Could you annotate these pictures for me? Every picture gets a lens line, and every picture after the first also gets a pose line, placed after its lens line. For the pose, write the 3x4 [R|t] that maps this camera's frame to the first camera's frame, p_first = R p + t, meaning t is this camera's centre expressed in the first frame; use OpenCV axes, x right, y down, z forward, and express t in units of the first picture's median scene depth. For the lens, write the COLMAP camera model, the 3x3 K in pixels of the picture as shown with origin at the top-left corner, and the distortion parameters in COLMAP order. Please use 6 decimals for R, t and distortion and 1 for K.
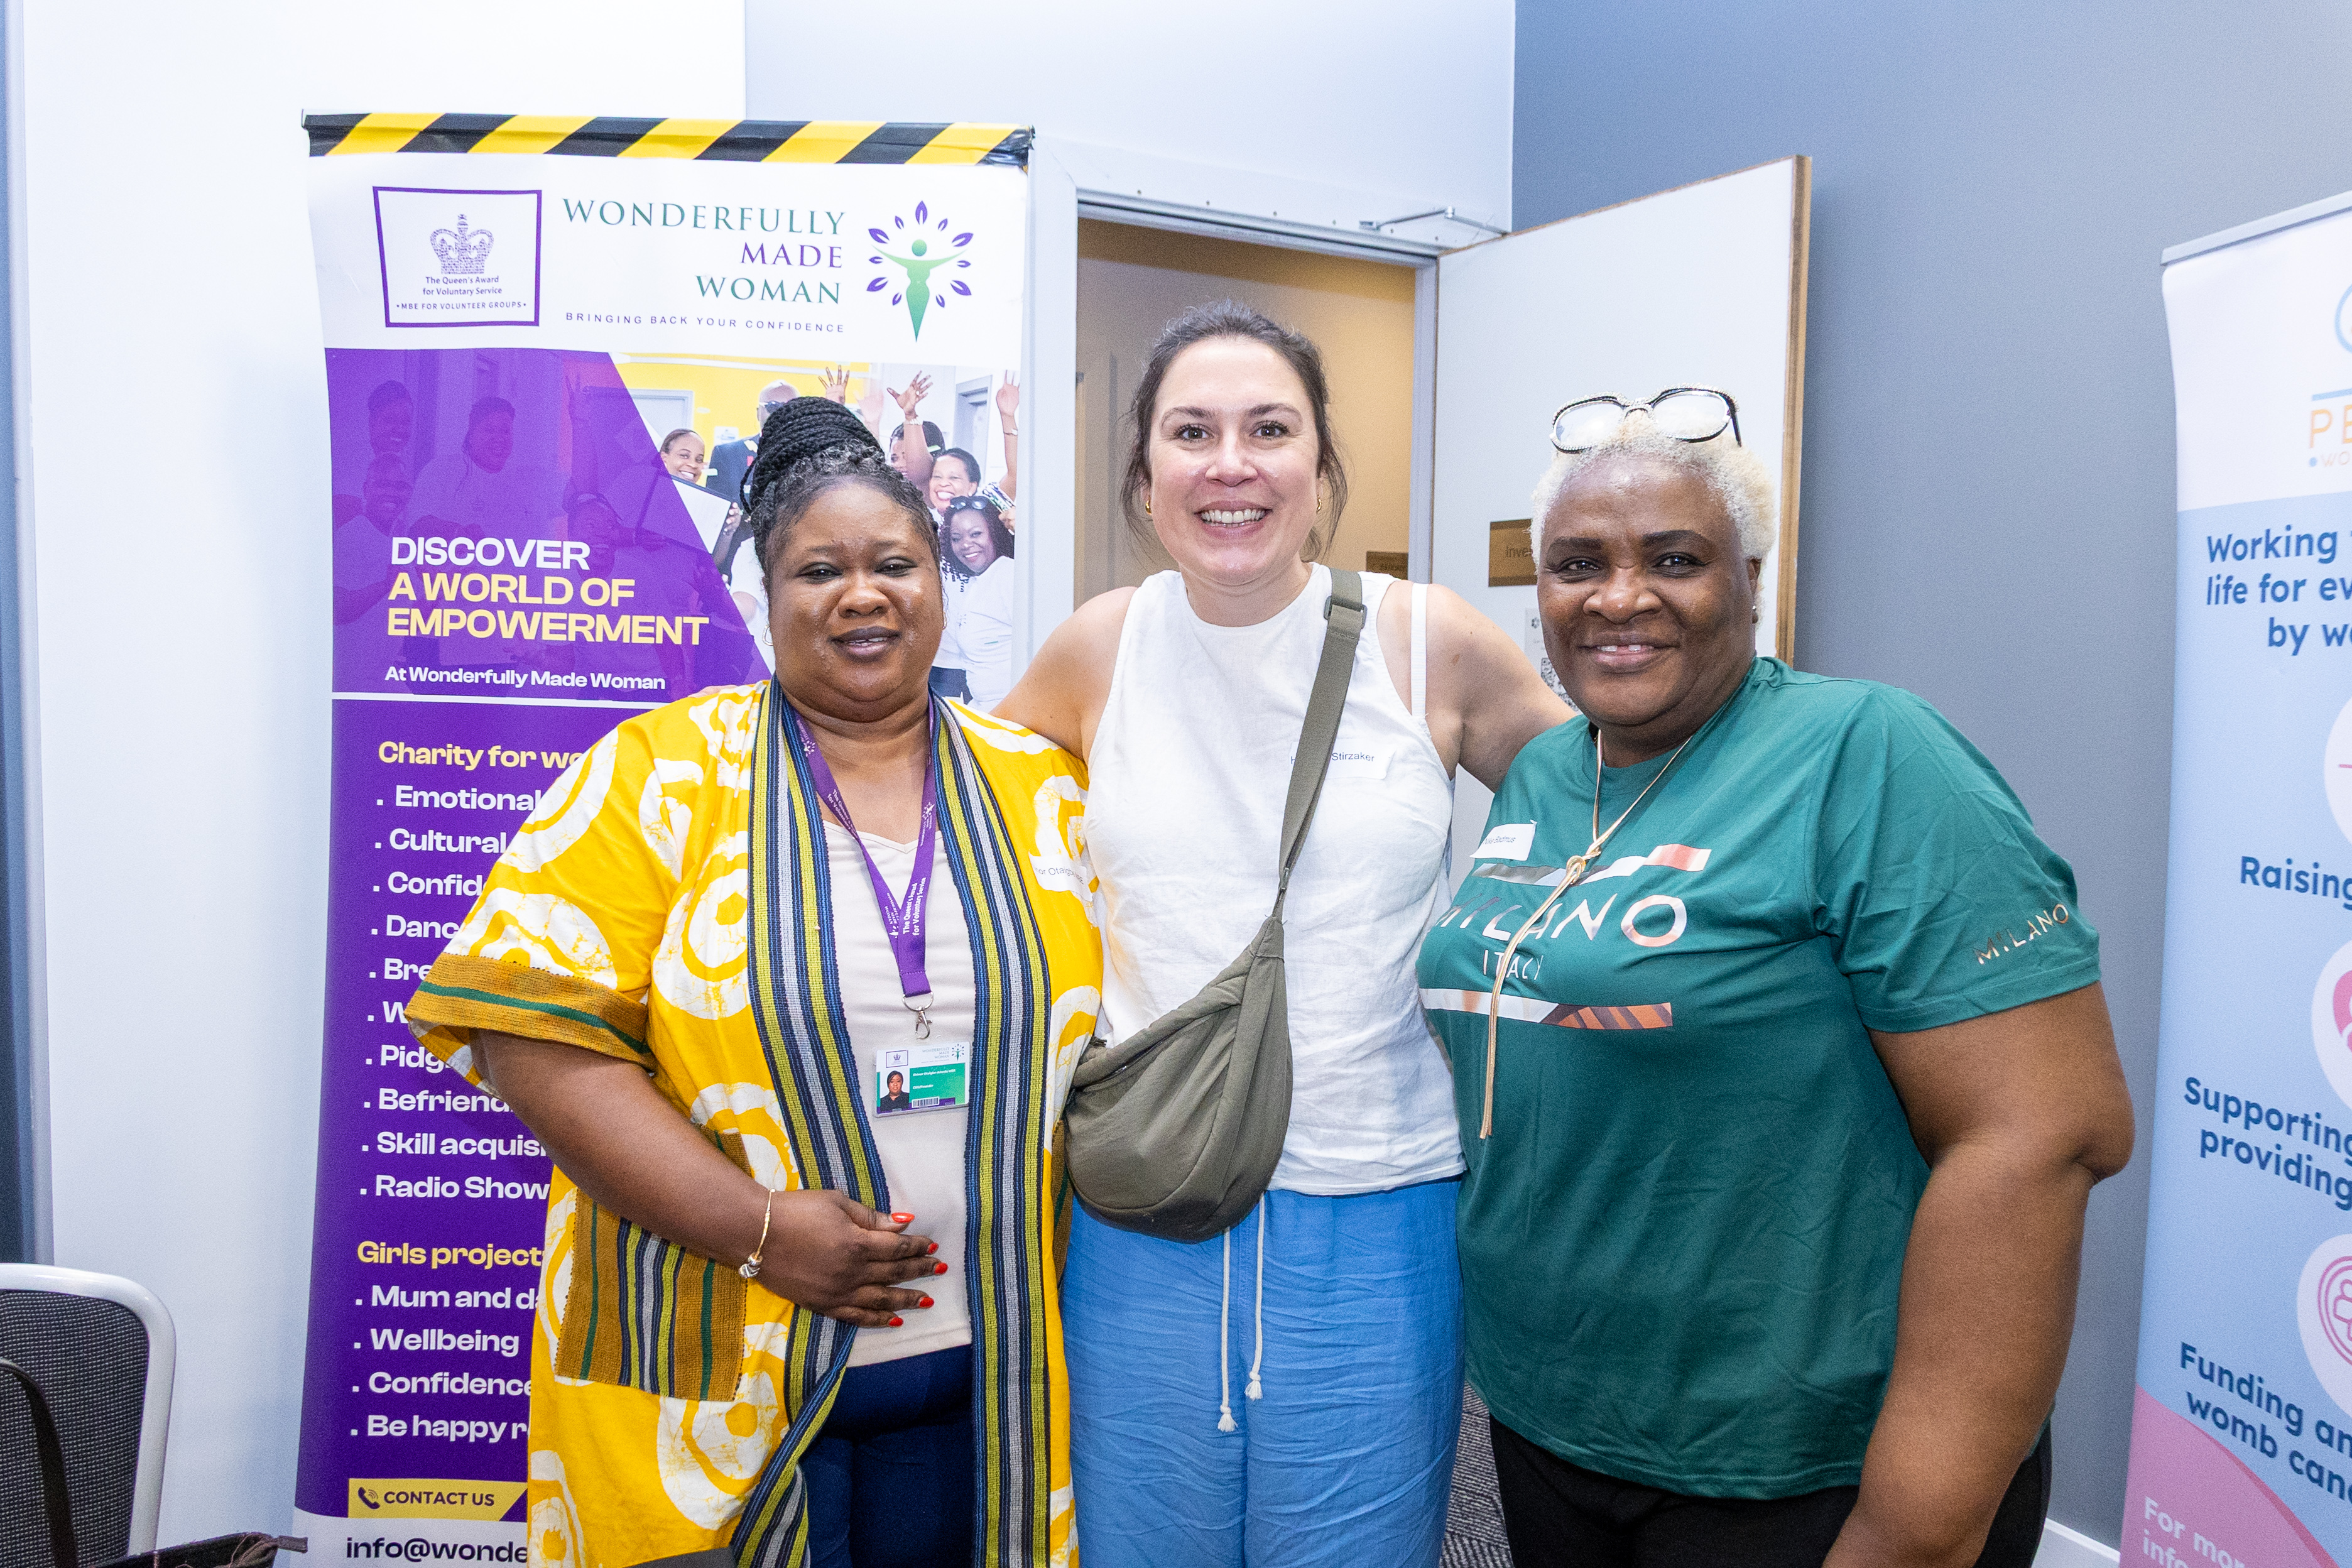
lens RADIAL K [[1745.8, 0, 1178.3], [0, 1745.8, 792.1], [0, 0, 1]] dist [0.027183, -0.013308]
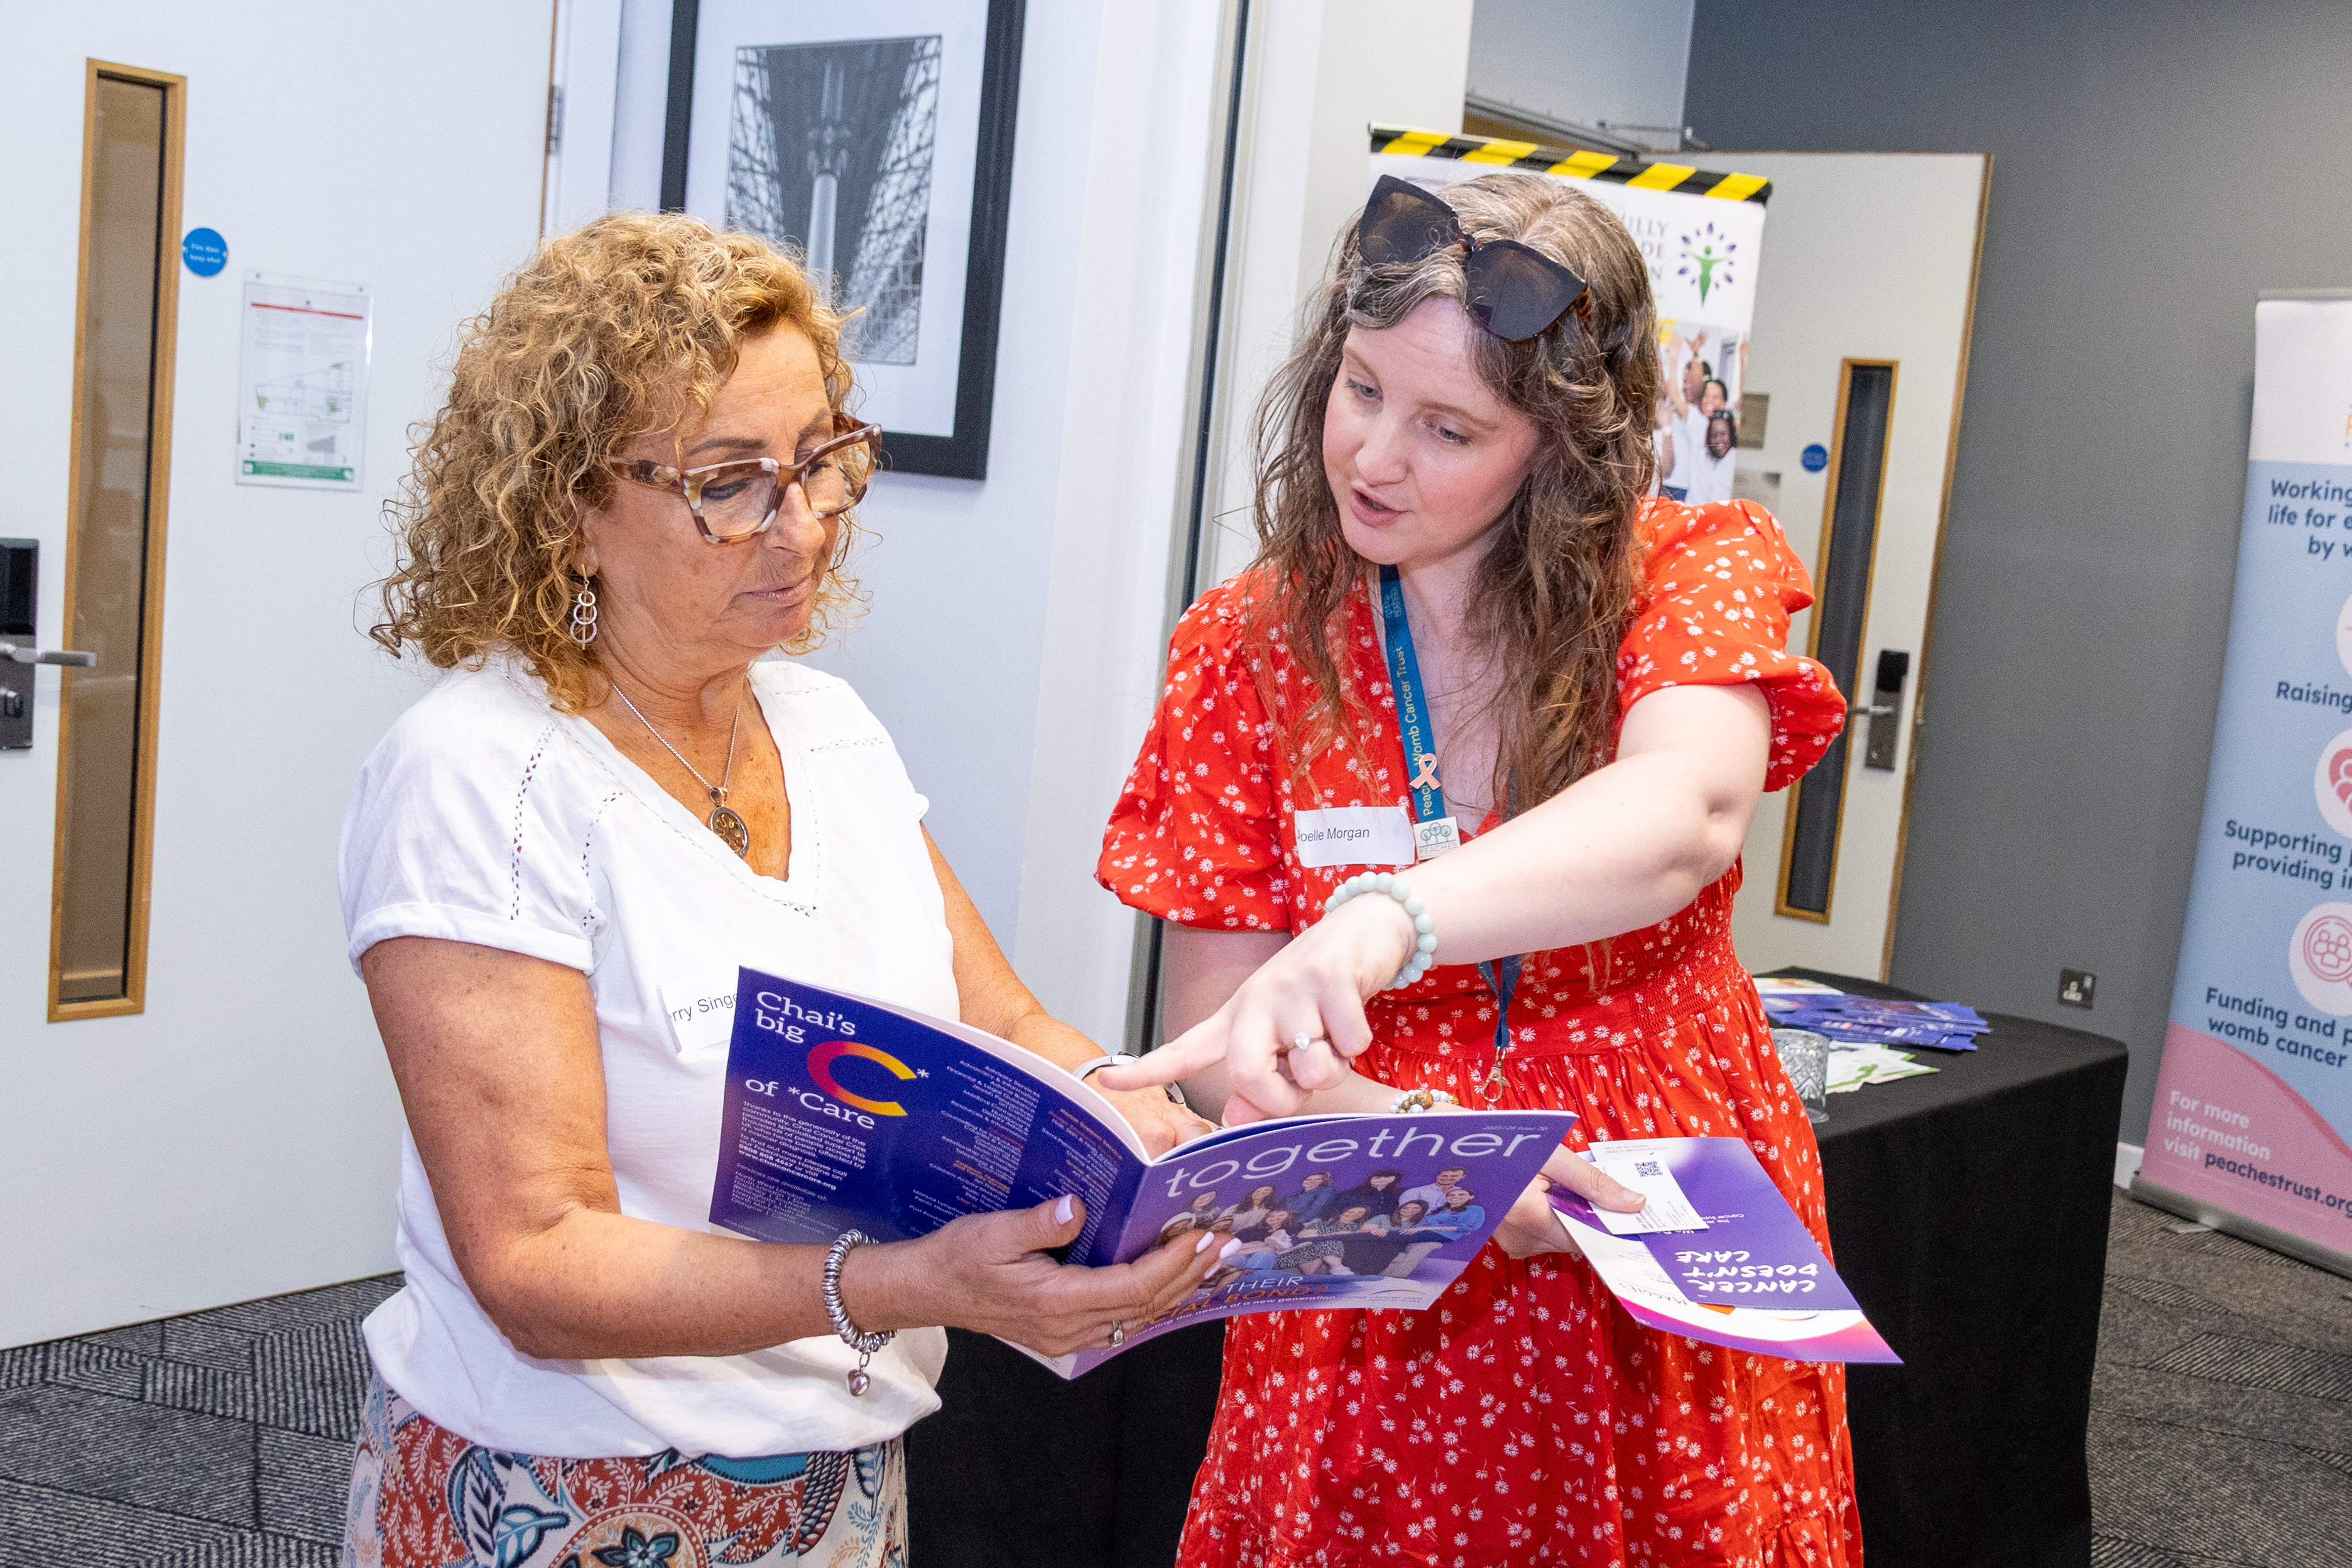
lens RADIAL K [[2606.8, 0, 1176.3], [0, 2606.8, 778.8], [0, 0, 1]] dist [-0.009651, 0.000000]
pose [[0.939909, 0.037738, 0.339332, -1.196766], [-0.060638, 0.996523, 0.057134, 0.052670], [-0.335996, -0.074278, 0.938930, -0.944010]]
